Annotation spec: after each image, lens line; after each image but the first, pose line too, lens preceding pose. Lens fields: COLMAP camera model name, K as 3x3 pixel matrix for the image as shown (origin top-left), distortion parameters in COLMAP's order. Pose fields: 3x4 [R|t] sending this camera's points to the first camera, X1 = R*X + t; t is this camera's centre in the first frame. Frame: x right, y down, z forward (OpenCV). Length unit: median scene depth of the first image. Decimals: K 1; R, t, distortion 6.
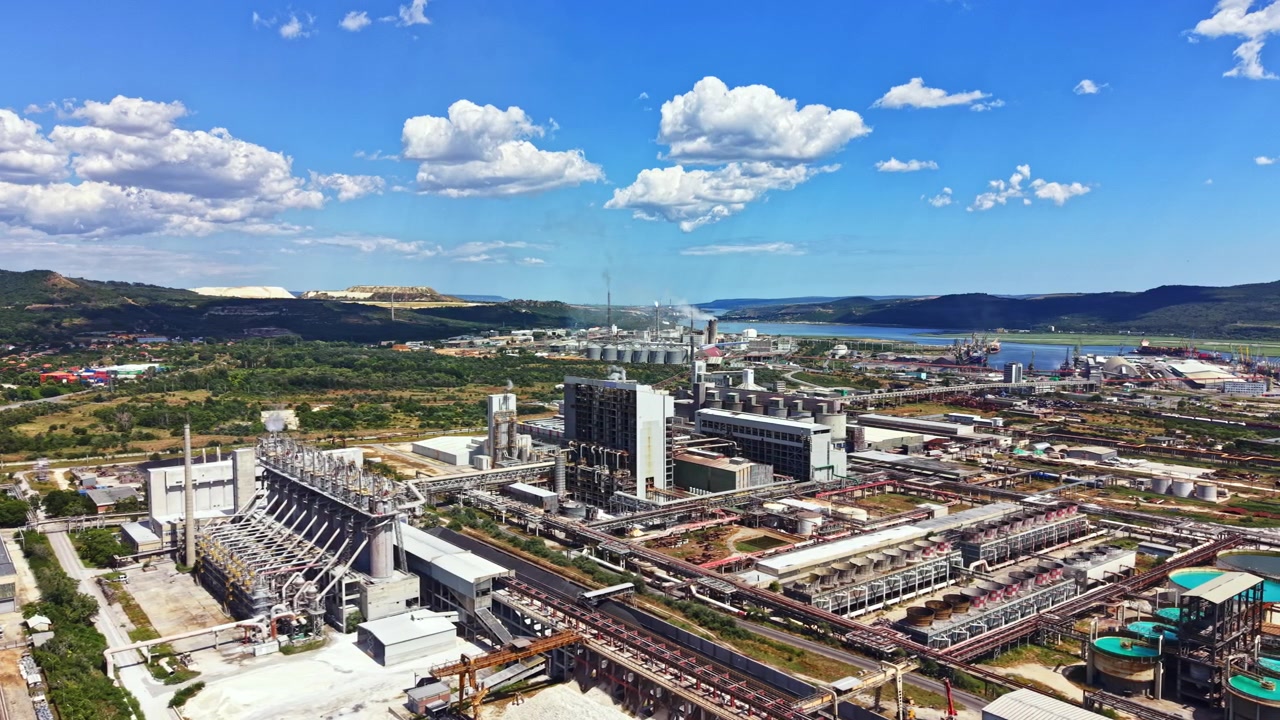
lens RADIAL K [[911.2, 0, 638.0], [0, 911.2, 355.8], [0, 0, 1]] dist [0.056920, -0.072320]
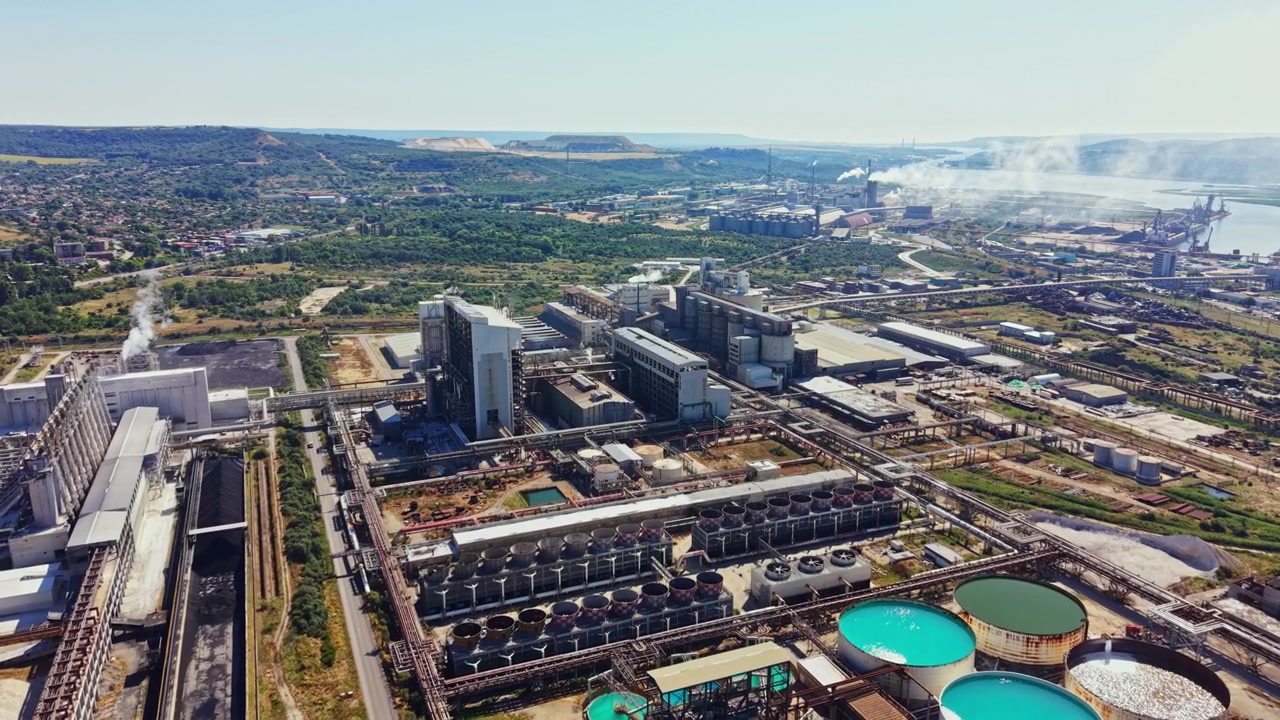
lens RADIAL K [[911.2, 0, 638.0], [0, 911.2, 355.8], [0, 0, 1]] dist [0.056920, -0.072320]
pose [[0.963763, 0.060033, -0.259918, 0.387606], [-0.014099, 0.984449, 0.175101, -0.091246], [0.266388, -0.165092, 0.949622, 0.110241]]
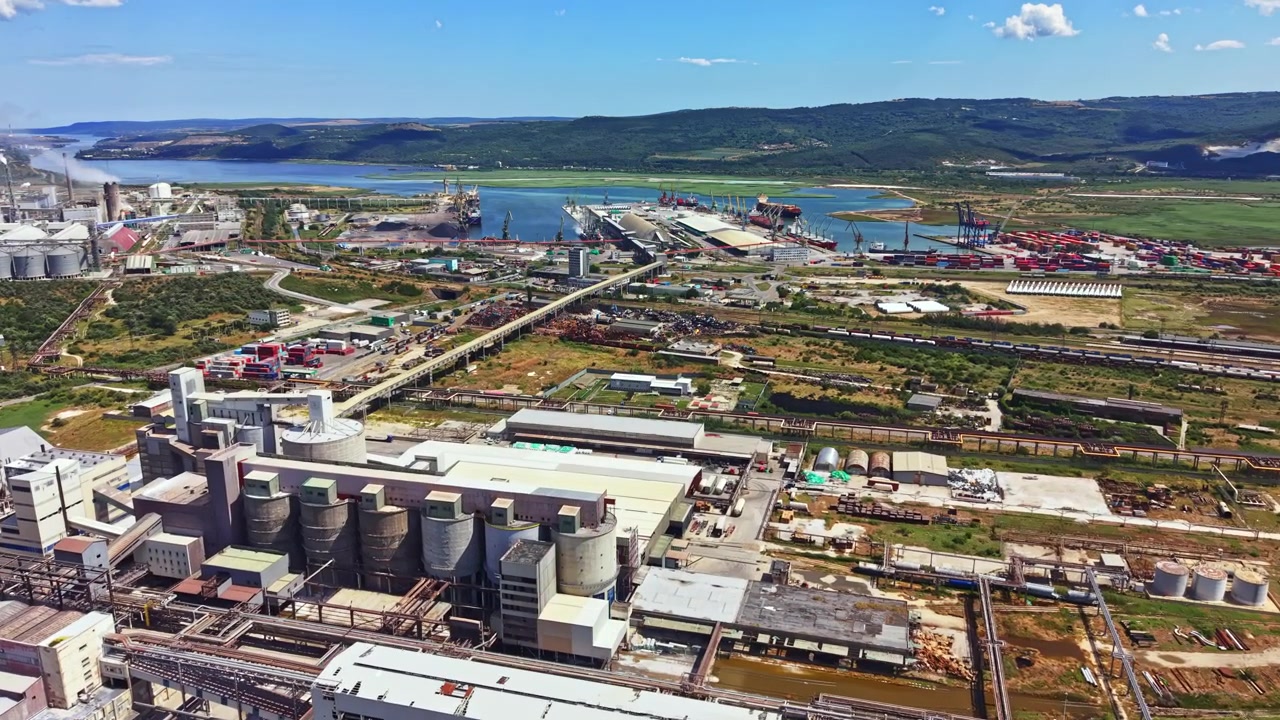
lens RADIAL K [[911.2, 0, 638.0], [0, 911.2, 355.8], [0, 0, 1]] dist [0.056920, -0.072320]
pose [[0.812225, -0.149210, 0.563938, -0.011948], [0.039626, 0.978613, 0.201855, -0.134228], [-0.581996, -0.141605, 0.800767, 0.782359]]
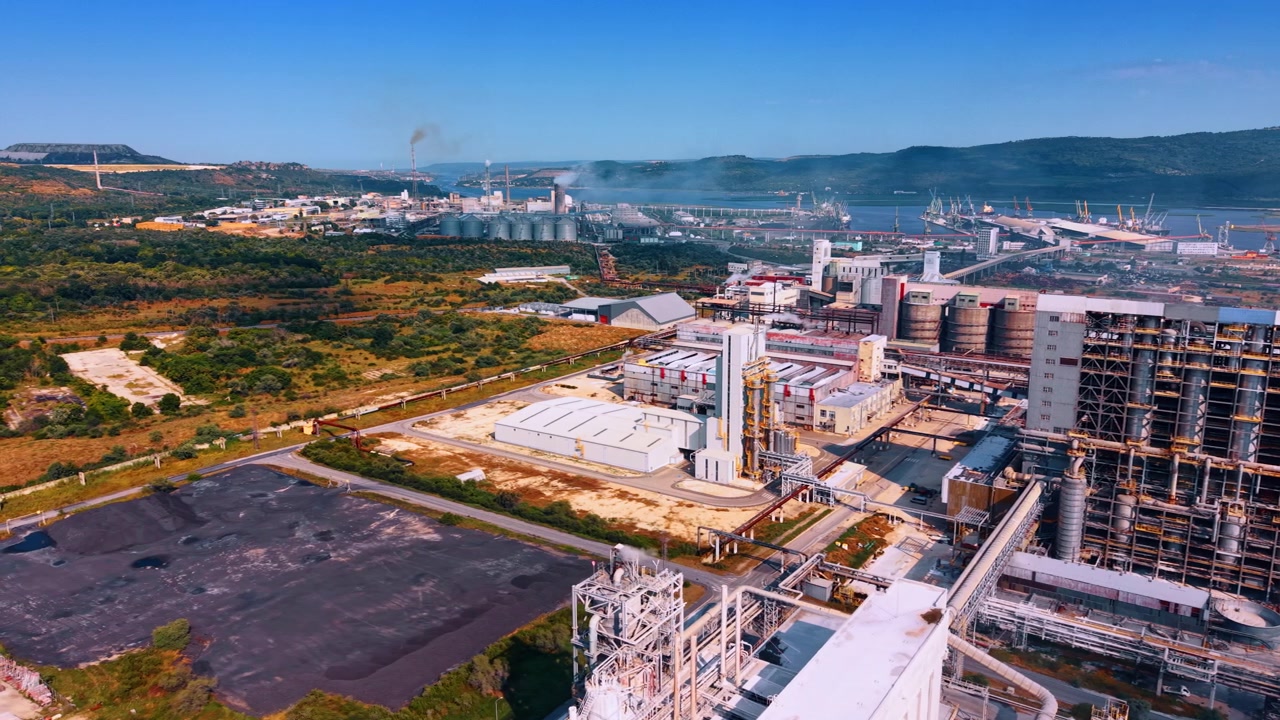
lens RADIAL K [[912.5, 0, 638.8], [0, 912.5, 363.6], [0, 0, 1]] dist [0.051543, -0.071420]
pose [[0.950181, -0.070578, 0.303604, -0.415908], [0.023594, 0.987519, 0.155723, -0.019649], [-0.310806, -0.140802, 0.939987, 0.643048]]
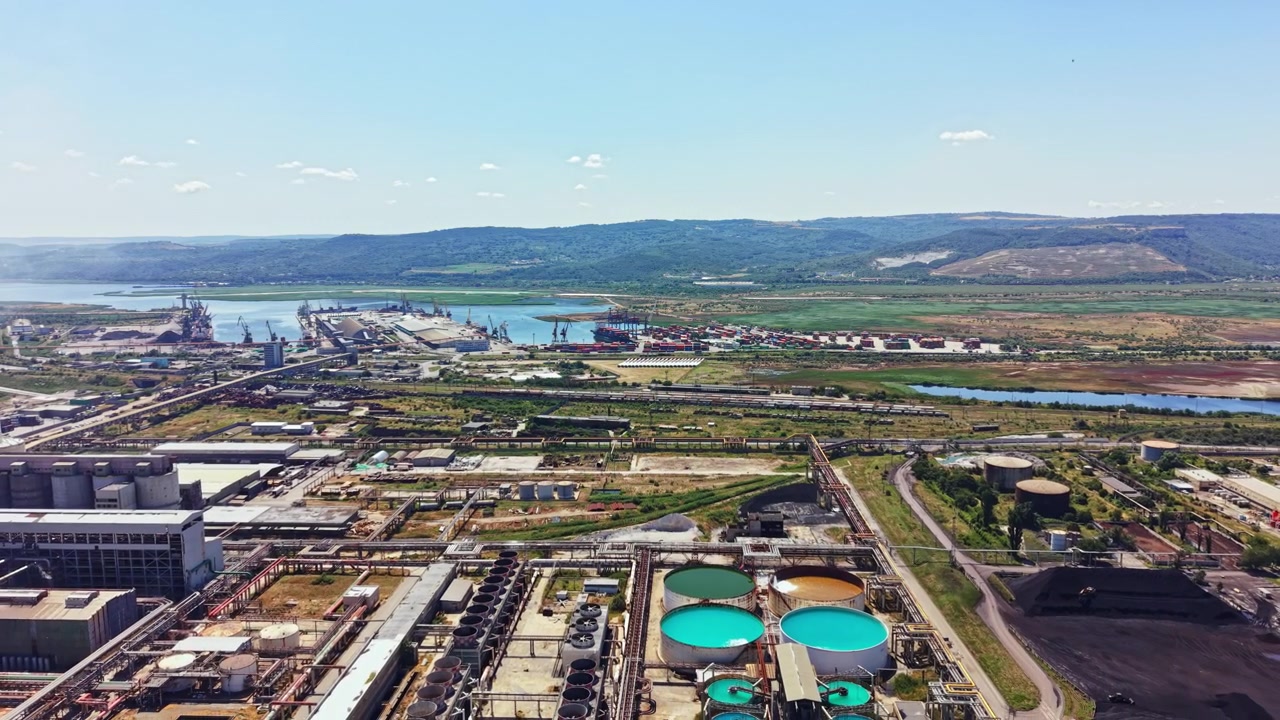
lens RADIAL K [[911.2, 0, 638.0], [0, 911.2, 355.8], [0, 0, 1]] dist [0.056920, -0.072320]
pose [[0.661437, -0.103425, 0.742835, -0.104380], [0.053973, 0.994442, 0.090397, -0.101896], [-0.748056, -0.019698, 0.663343, 0.231866]]
